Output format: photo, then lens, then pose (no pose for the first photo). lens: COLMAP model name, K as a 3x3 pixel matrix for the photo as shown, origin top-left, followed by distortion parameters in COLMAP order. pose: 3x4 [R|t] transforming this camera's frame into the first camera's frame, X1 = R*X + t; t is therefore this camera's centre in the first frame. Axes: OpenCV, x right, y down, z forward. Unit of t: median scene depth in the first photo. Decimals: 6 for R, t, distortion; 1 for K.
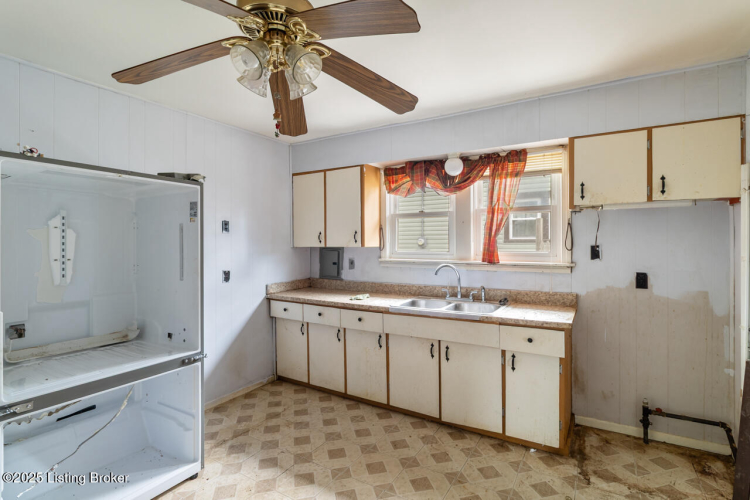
lens RADIAL K [[360.3, 0, 377.6], [0, 360.3, 244.8], [0, 0, 1]] dist [-0.002105, -0.000795]
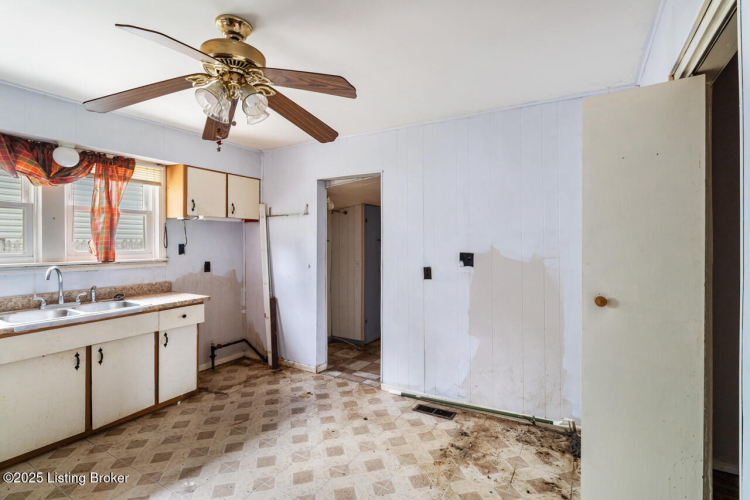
lens RADIAL K [[360.3, 0, 377.1], [0, 360.3, 246.2], [0, 0, 1]] dist [-0.002105, -0.000795]
pose [[0.001163, -0.005307, 0.999985, -0.745634], [0.006028, 0.999968, 0.005300, 0.006397], [-0.999981, 0.006022, 0.001195, 0.247499]]
